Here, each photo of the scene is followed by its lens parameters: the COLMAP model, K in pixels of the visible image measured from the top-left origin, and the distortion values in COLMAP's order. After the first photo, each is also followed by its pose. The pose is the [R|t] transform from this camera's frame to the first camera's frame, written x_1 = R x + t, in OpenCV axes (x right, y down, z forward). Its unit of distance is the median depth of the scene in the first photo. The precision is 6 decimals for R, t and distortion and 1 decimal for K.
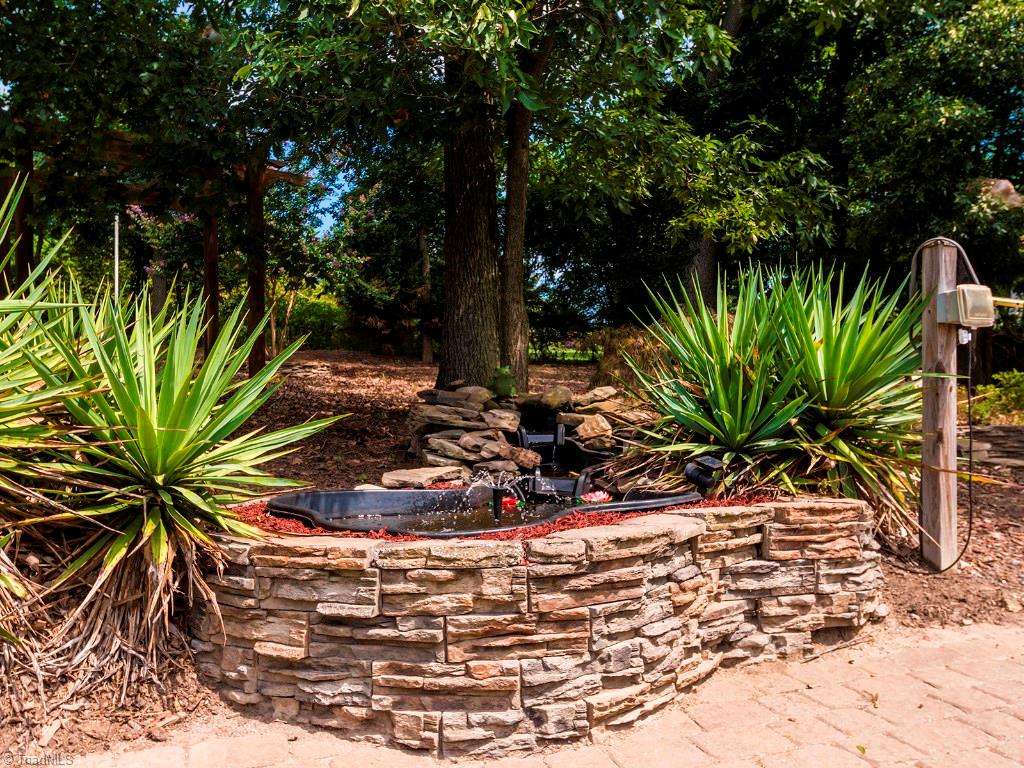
lens RADIAL K [[749.2, 0, 512.9], [0, 749.2, 391.2], [0, 0, 1]] dist [0.001392, 0.000126]
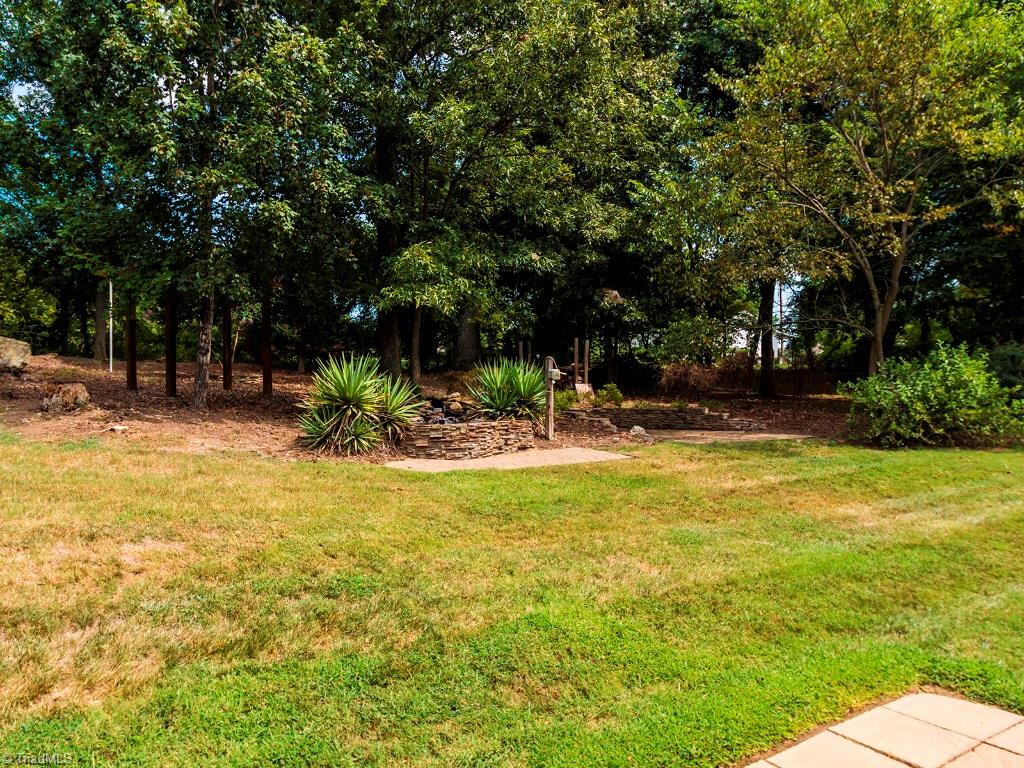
lens RADIAL K [[730.1, 0, 511.6], [0, 730.1, 385.3], [0, 0, 1]] dist [-0.033373, 0.001002]
pose [[0.944434, 0.003806, 0.328679, -0.877982], [-0.003800, 0.999993, -0.000659, -0.047363], [-0.328679, -0.000627, 0.944441, -2.545332]]
